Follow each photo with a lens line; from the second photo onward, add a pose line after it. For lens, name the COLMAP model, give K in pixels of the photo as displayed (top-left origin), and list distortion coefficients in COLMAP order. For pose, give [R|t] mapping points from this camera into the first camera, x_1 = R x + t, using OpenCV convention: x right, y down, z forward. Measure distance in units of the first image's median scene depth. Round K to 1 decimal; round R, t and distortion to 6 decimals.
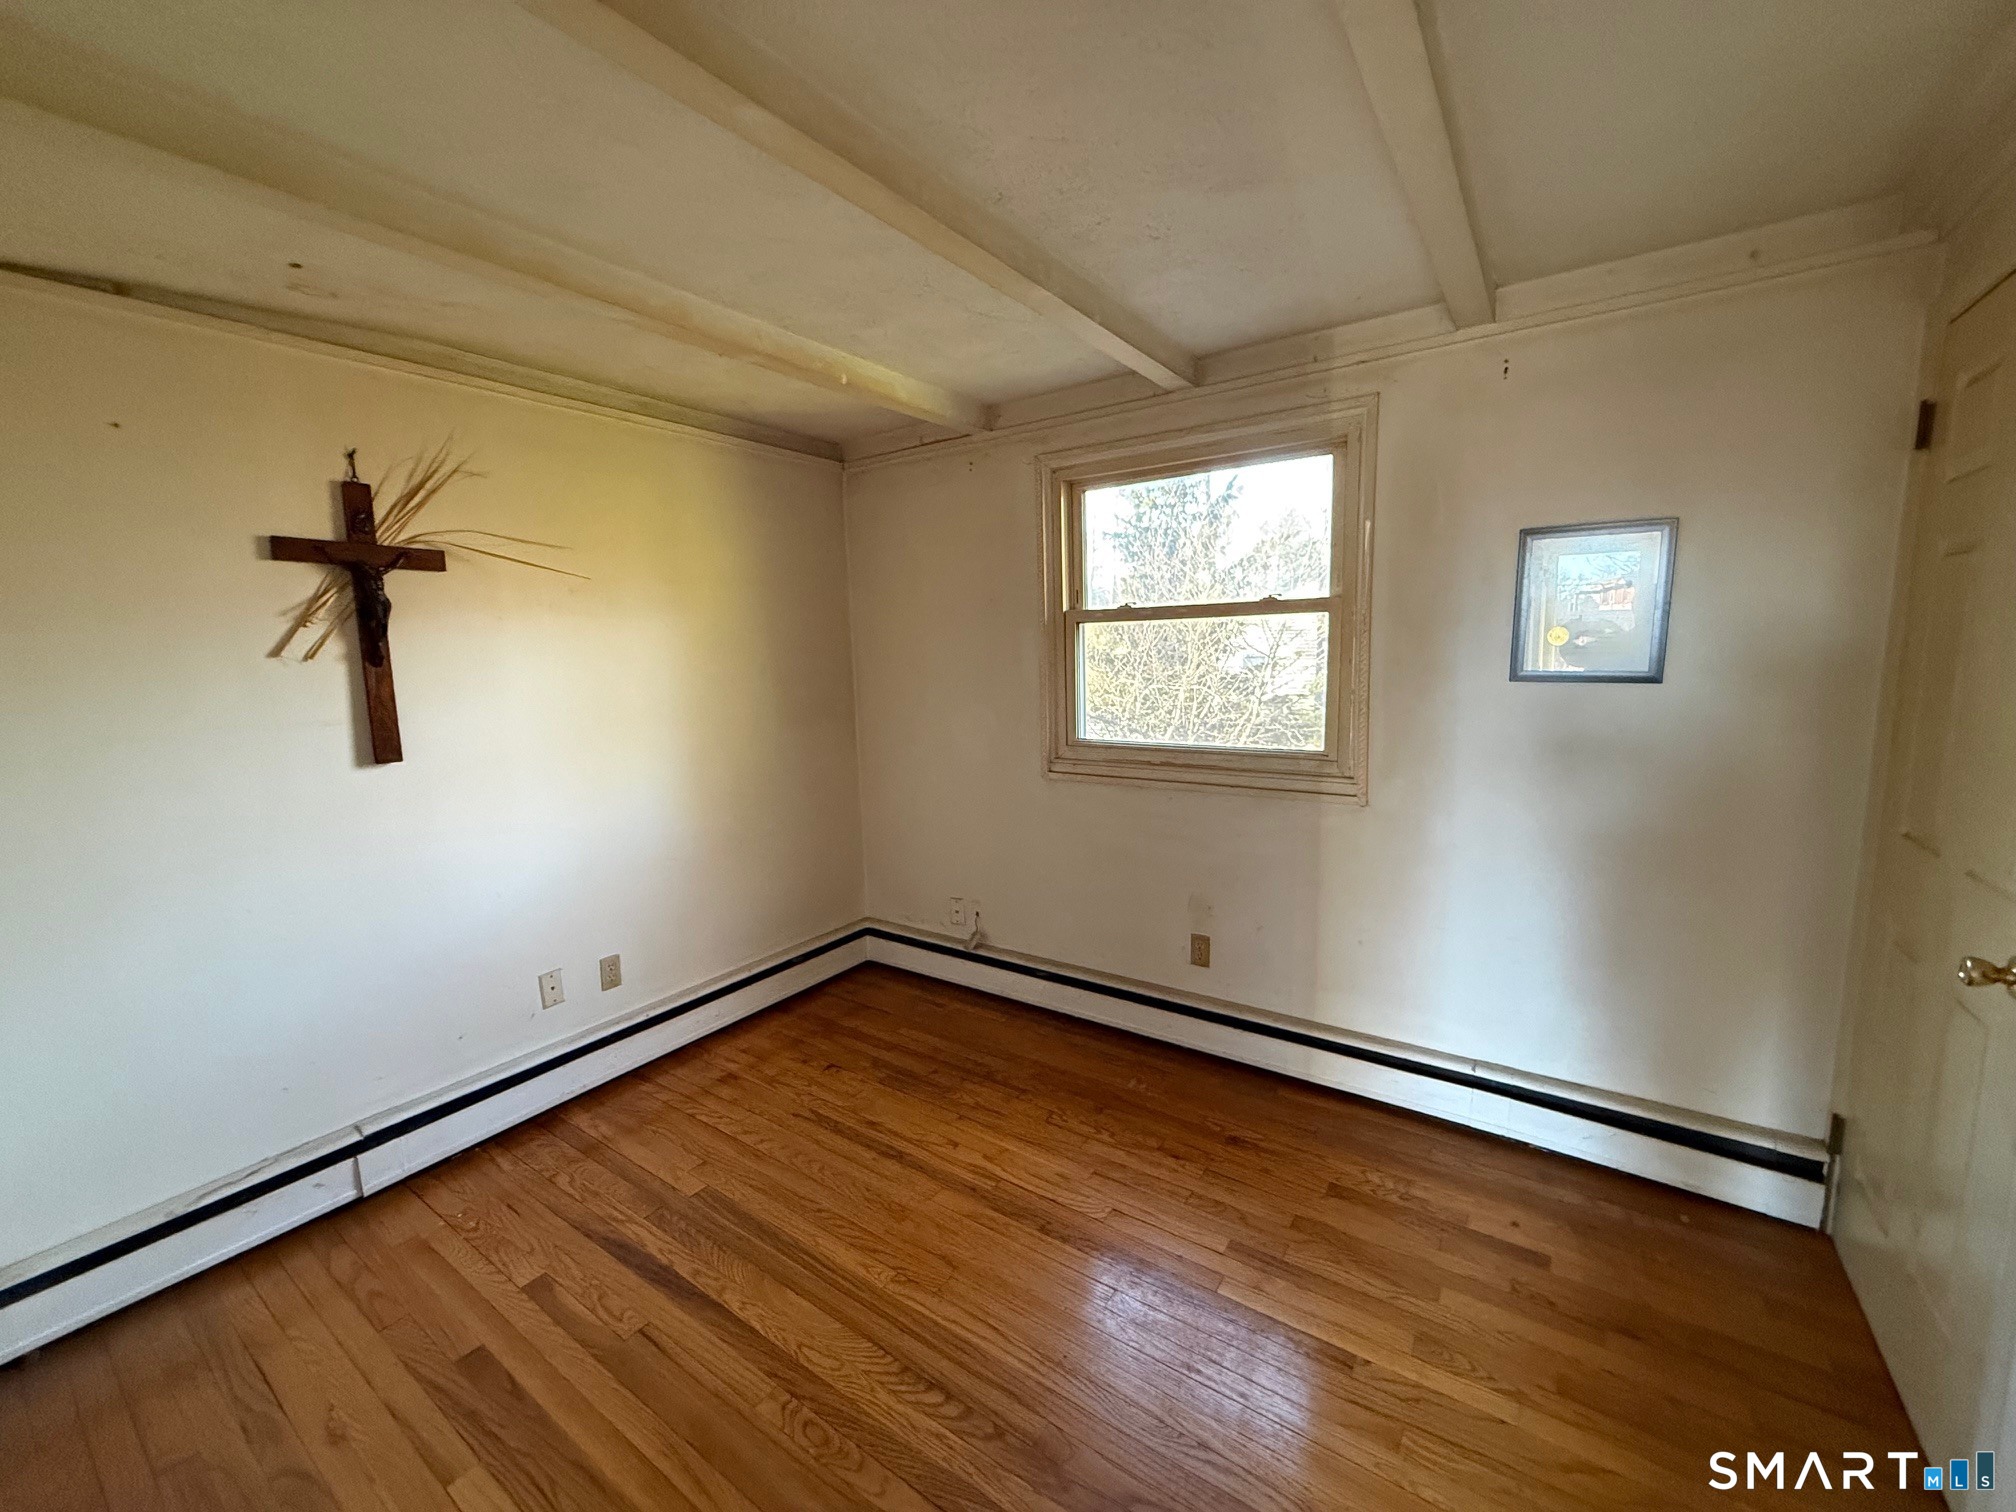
lens RADIAL K [[798.3, 0, 1001.4], [0, 798.3, 765.8], [0, 0, 1]] dist [0.000299, -0.000106]
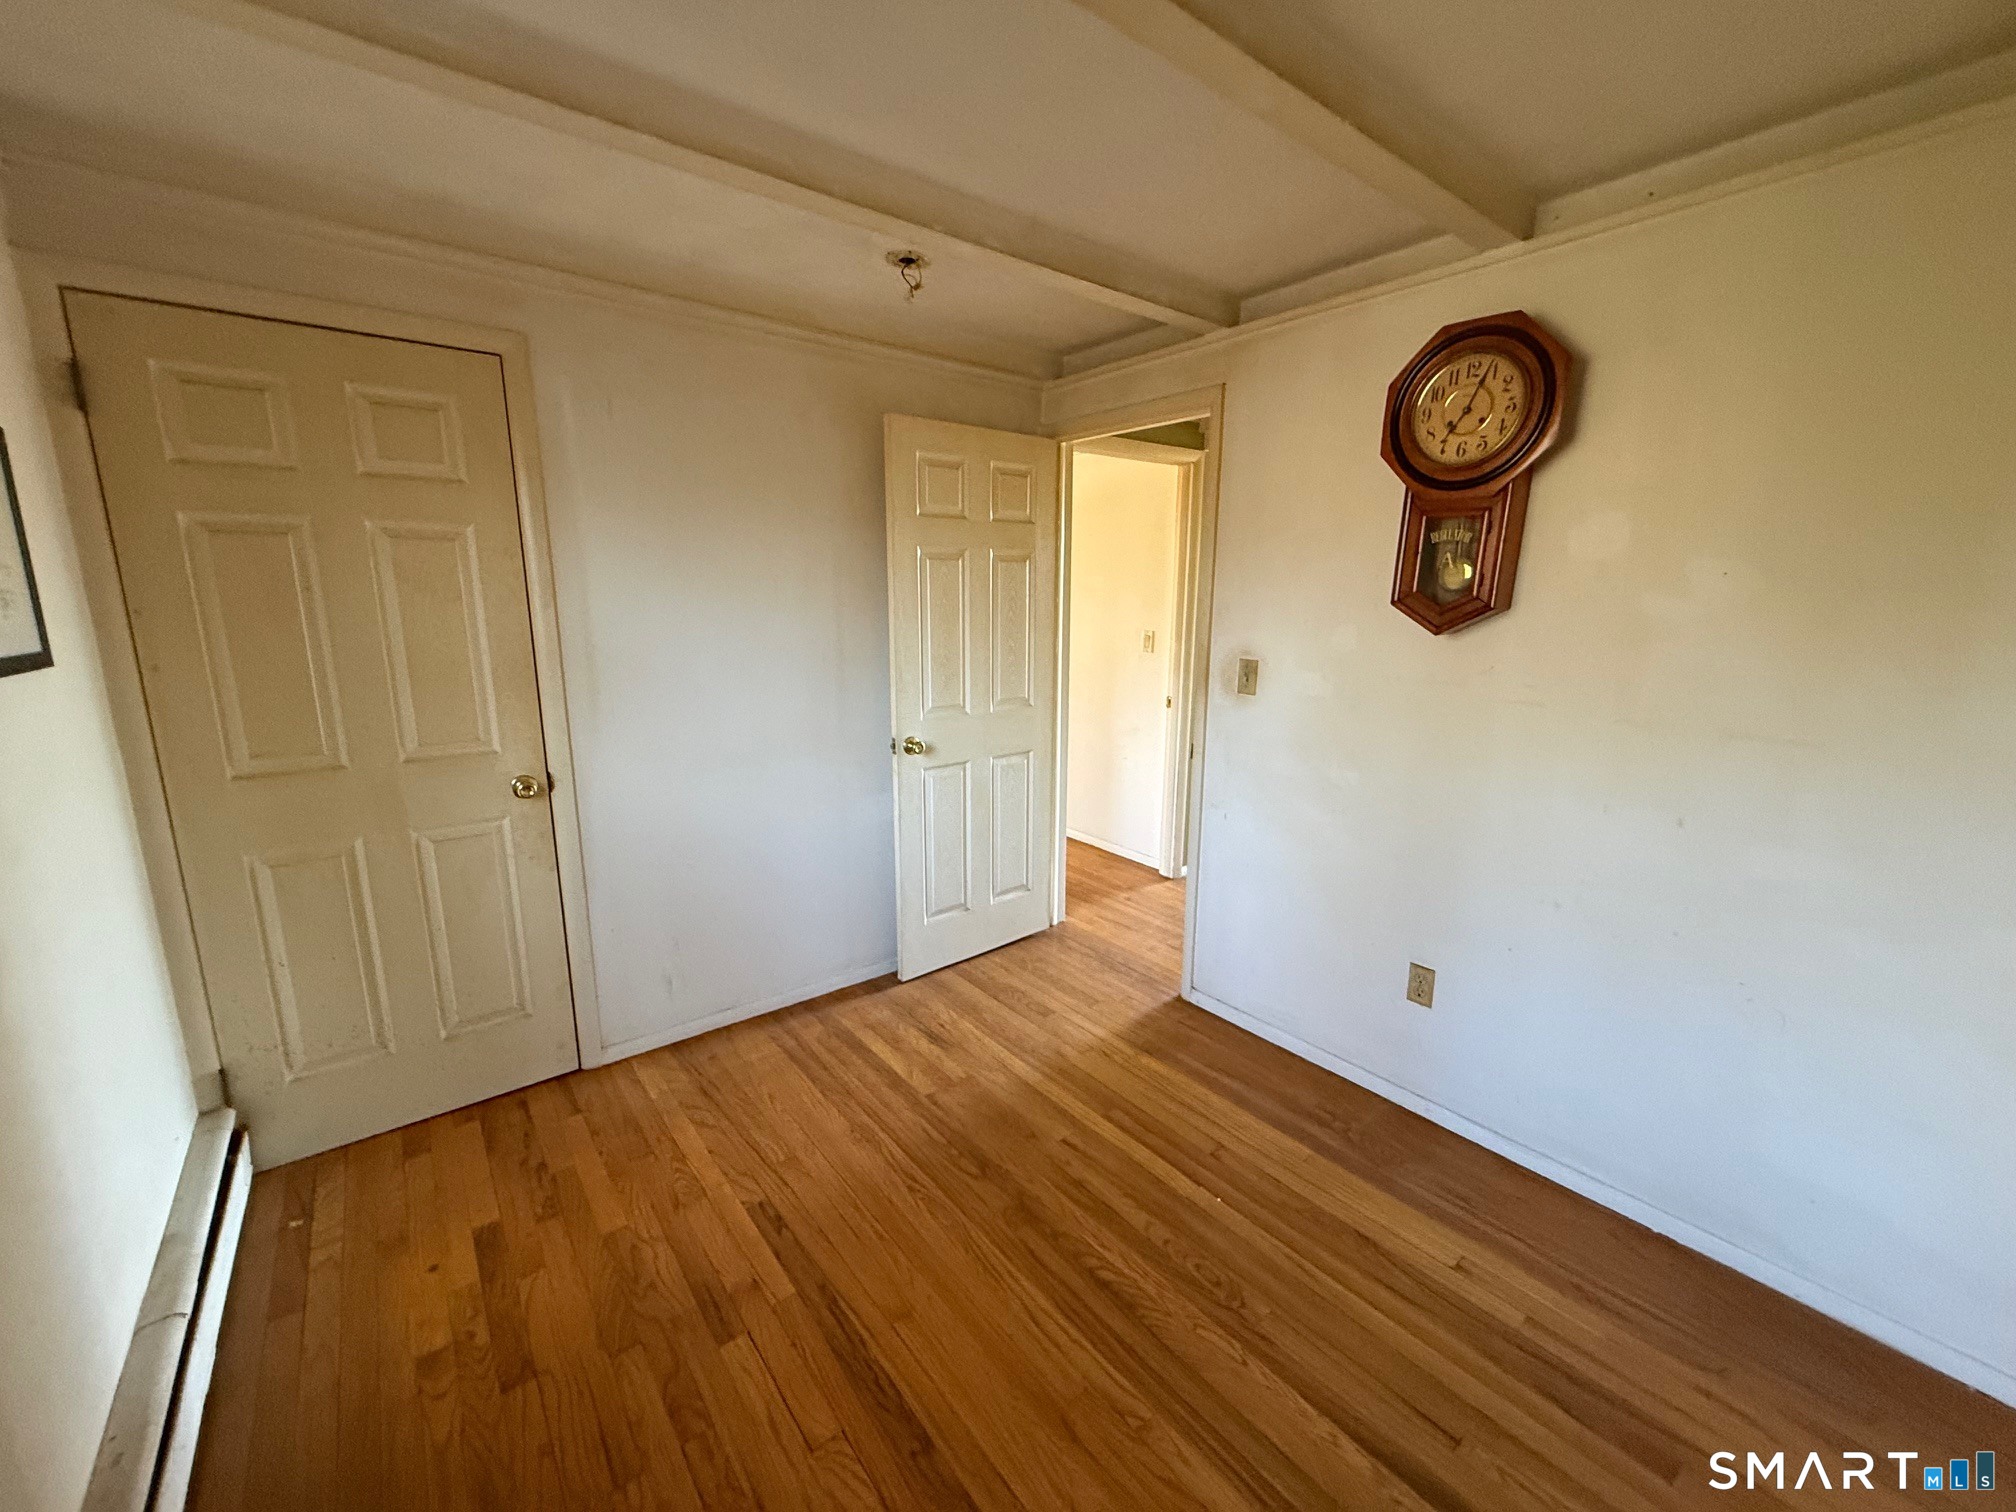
lens RADIAL K [[798.3, 0, 1009.2], [0, 798.3, 761.2], [0, 0, 1]] dist [0.000299, -0.000106]
pose [[-0.958784, -0.037821, 0.281607, -0.231907], [0.061957, 0.939424, 0.337111, -0.251886], [-0.277298, 0.340664, -0.898362, 1.705991]]
